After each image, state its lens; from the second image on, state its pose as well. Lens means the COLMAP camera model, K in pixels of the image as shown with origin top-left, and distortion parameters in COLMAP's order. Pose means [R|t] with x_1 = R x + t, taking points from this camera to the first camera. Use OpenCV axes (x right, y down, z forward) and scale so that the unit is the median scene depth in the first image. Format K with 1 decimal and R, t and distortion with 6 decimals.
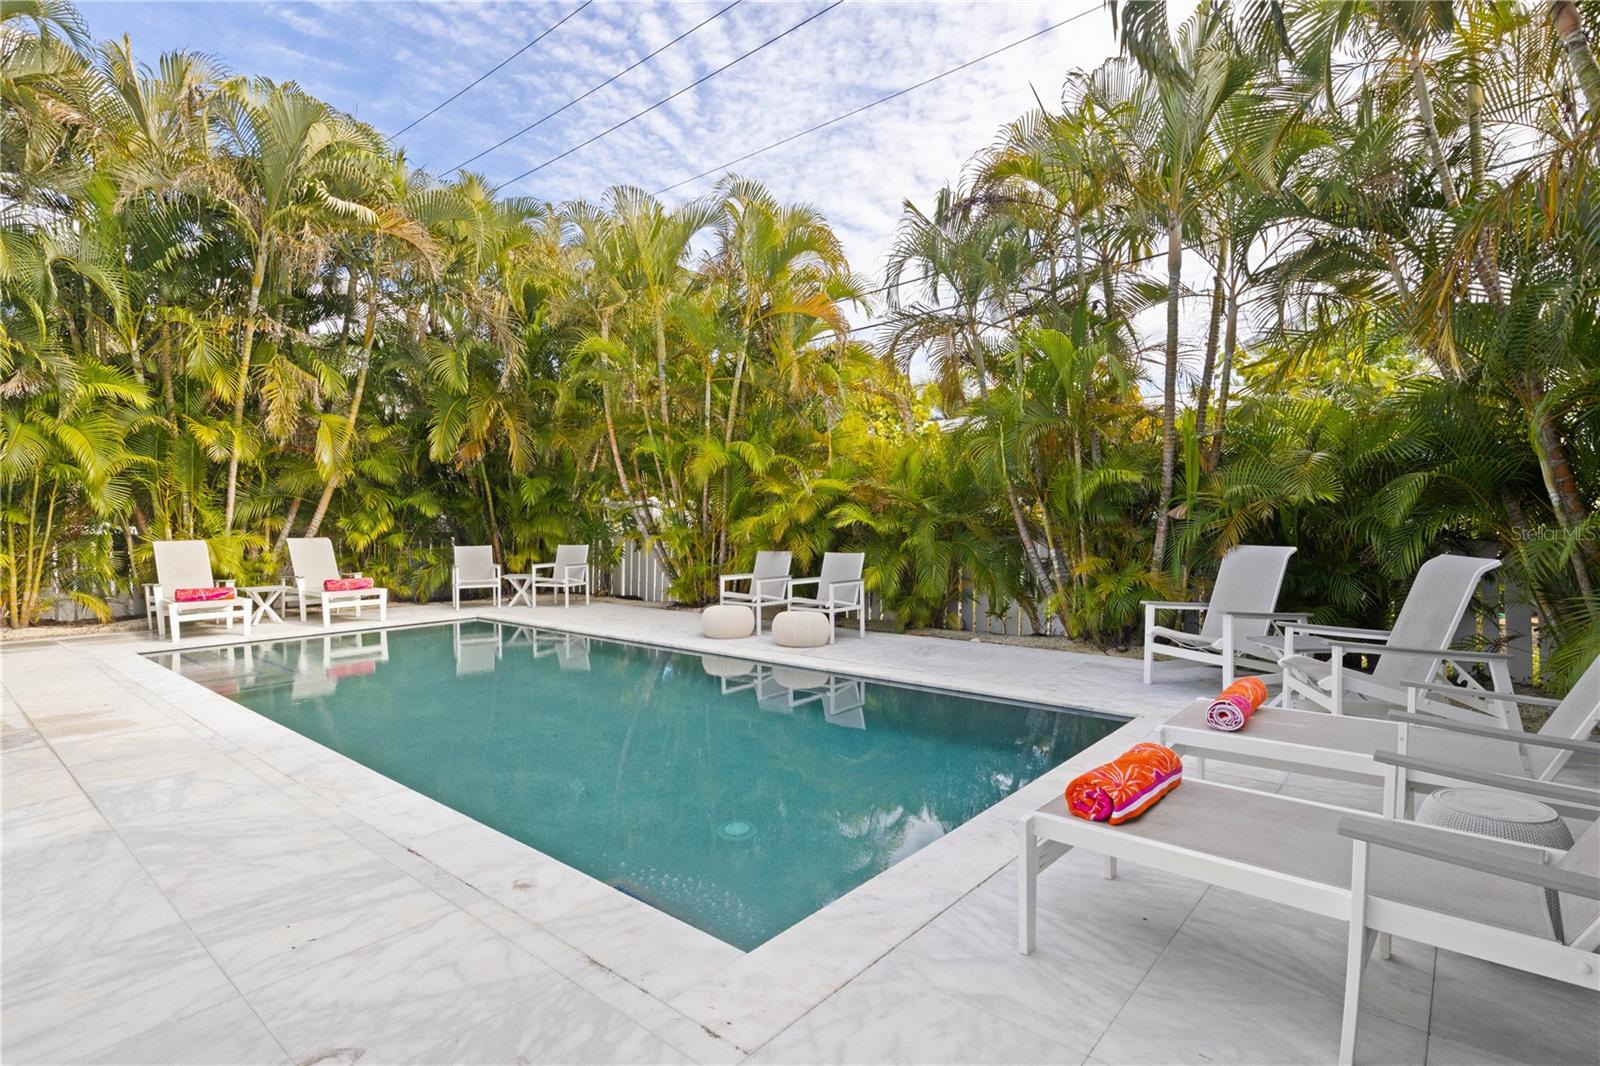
lens RADIAL K [[805.1, 0, 790.4], [0, 805.1, 533.9], [0, 0, 1]] dist [-0.008791, 0.000676]
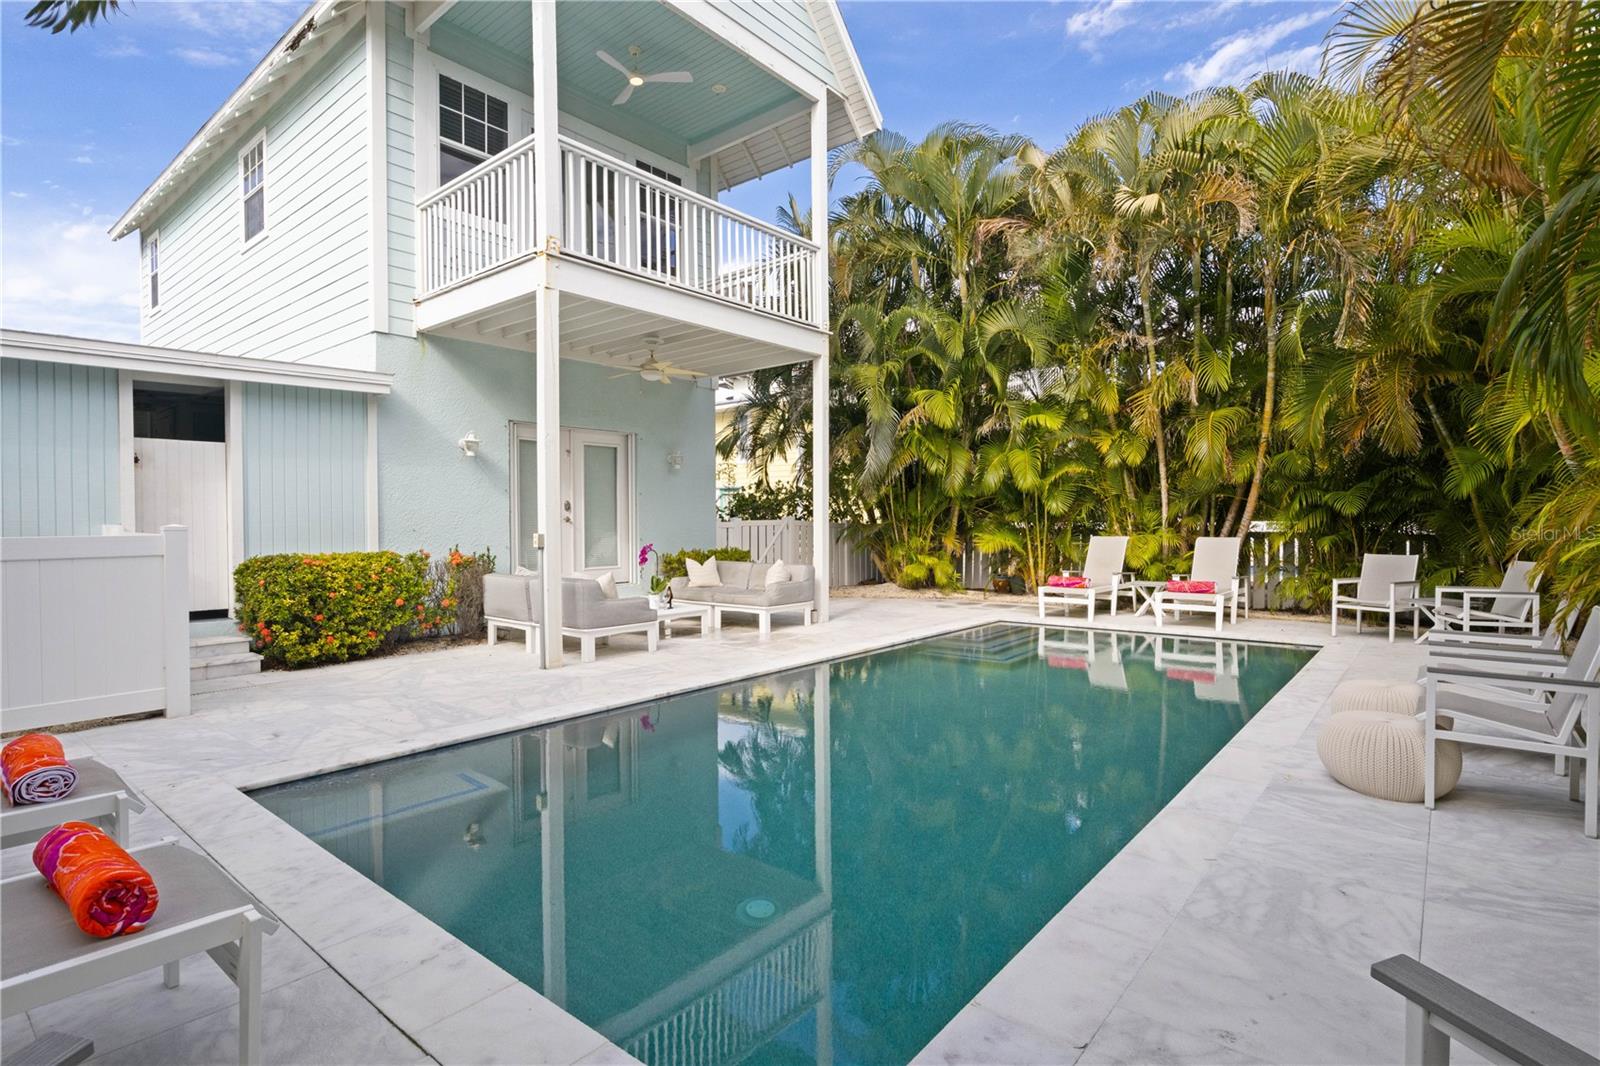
lens RADIAL K [[805.1, 0, 808.3], [0, 805.1, 530.9], [0, 0, 1]] dist [-0.008791, 0.000676]
pose [[0.007870, 0.018010, -0.999807, 0.438240], [-0.013761, 0.999745, 0.017901, -0.014735], [0.999874, 0.013617, 0.008116, 0.591783]]
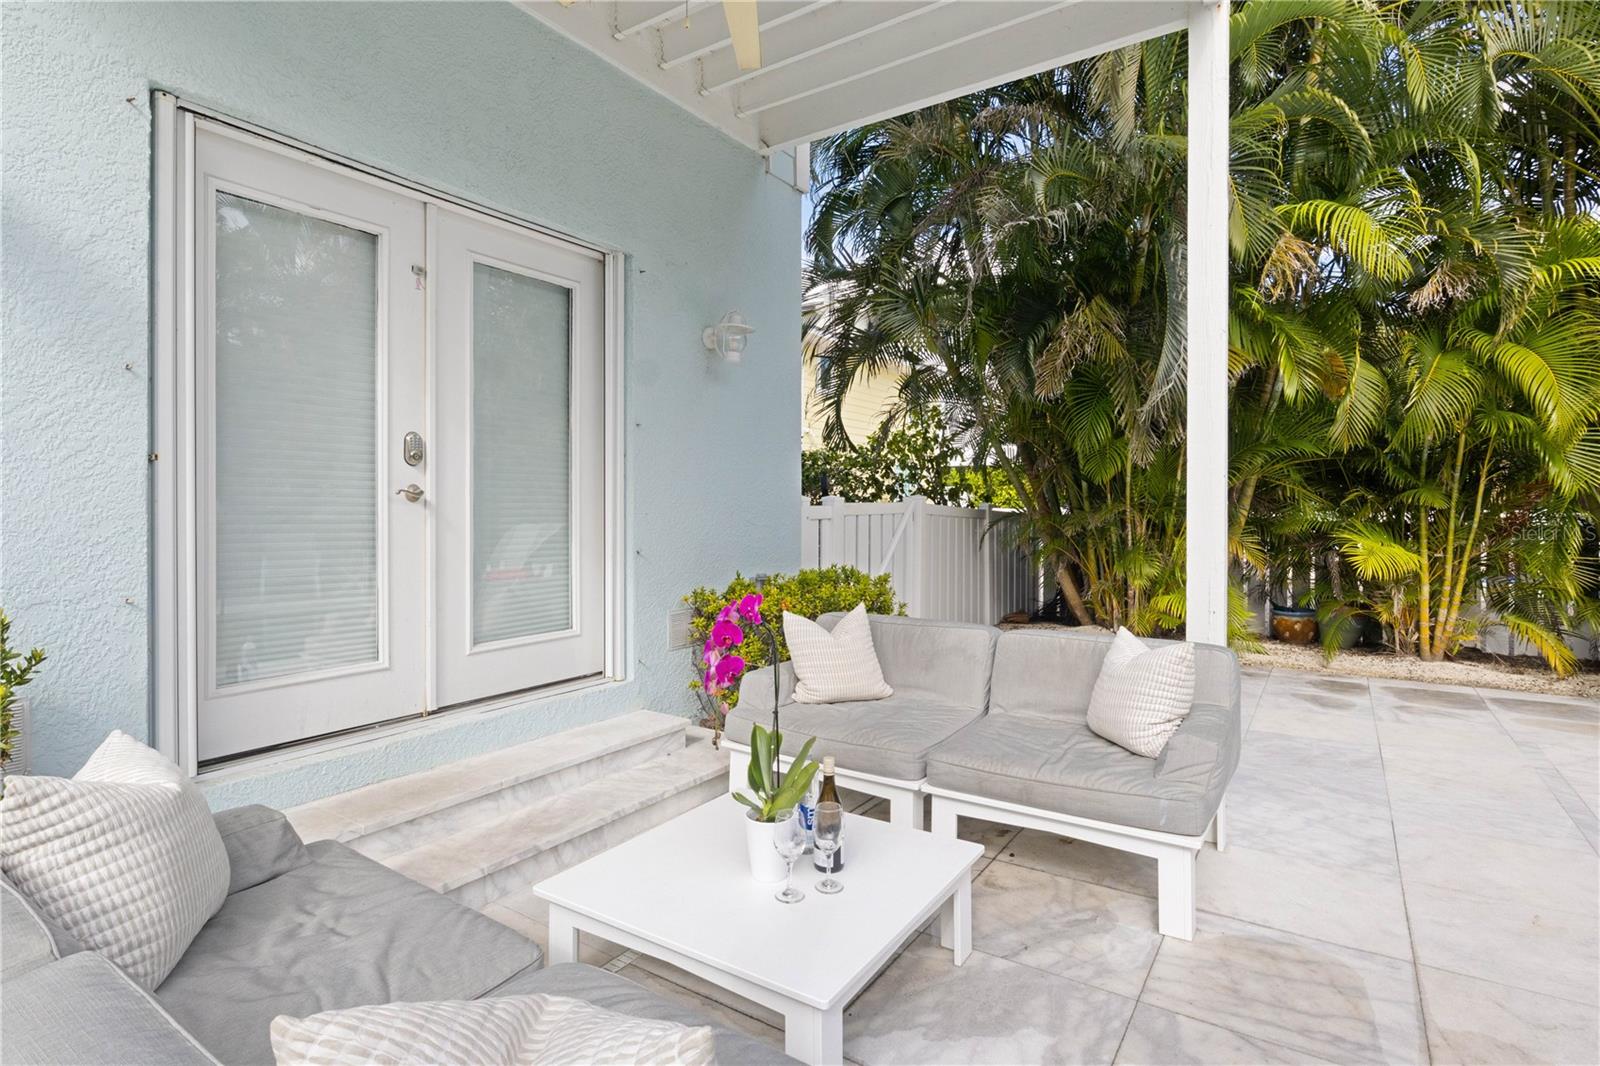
lens RADIAL K [[805.1, 0, 801.5], [0, 805.1, 506.3], [0, 0, 1]] dist [-0.008791, 0.000676]
pose [[0.125724, 0.011671, -0.991997, -0.355306], [-0.023274, 0.999690, 0.008812, -0.007465], [0.991792, 0.021980, 0.125957, 0.377206]]
